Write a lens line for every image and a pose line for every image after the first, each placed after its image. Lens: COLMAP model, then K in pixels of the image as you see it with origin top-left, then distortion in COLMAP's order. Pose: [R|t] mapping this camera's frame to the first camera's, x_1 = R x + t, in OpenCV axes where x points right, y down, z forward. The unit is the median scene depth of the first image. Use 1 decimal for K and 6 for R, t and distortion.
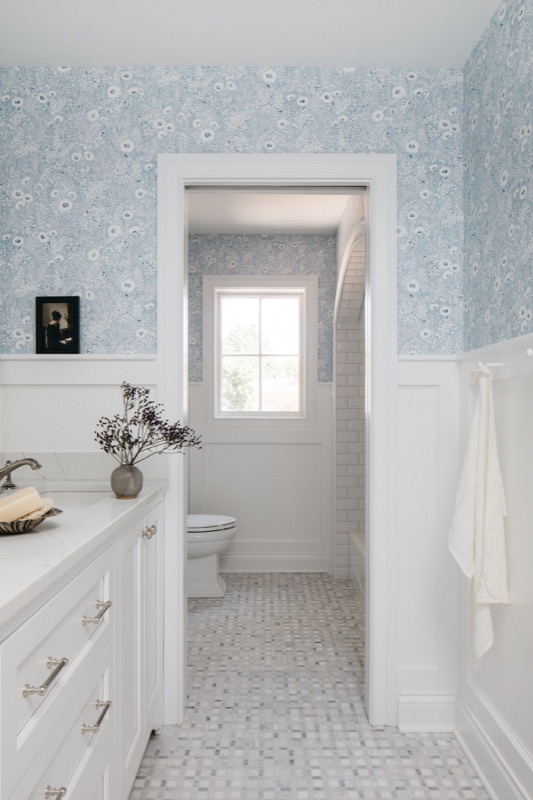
lens RADIAL K [[554.1, 0, 266.6], [0, 554.1, 403.7], [0, 0, 1]] dist [-0.000040, -0.002826]
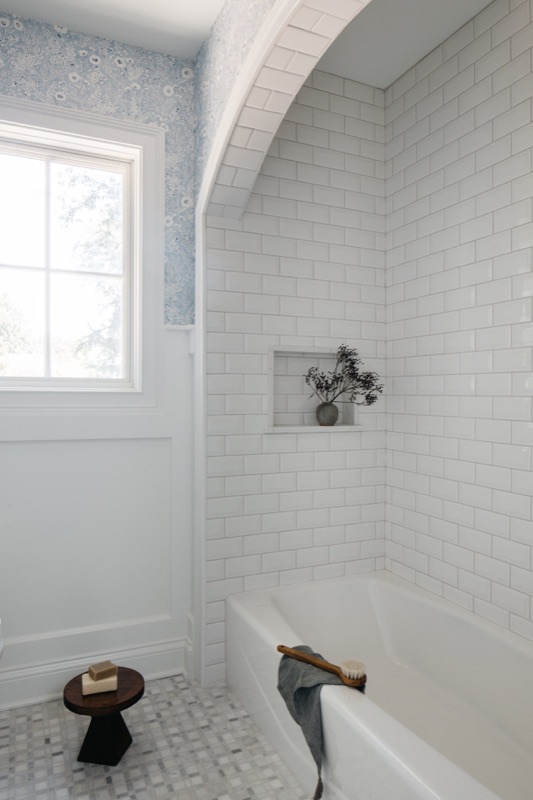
lens RADIAL K [[554.1, 0, 266.6], [0, 554.1, 403.7], [0, 0, 1]] dist [-0.000040, -0.002826]
pose [[0.913161, 0.002294, 0.407592, -0.036983], [-0.016293, 0.999390, 0.030878, 0.019501], [-0.407272, -0.034838, 0.912642, 0.454741]]
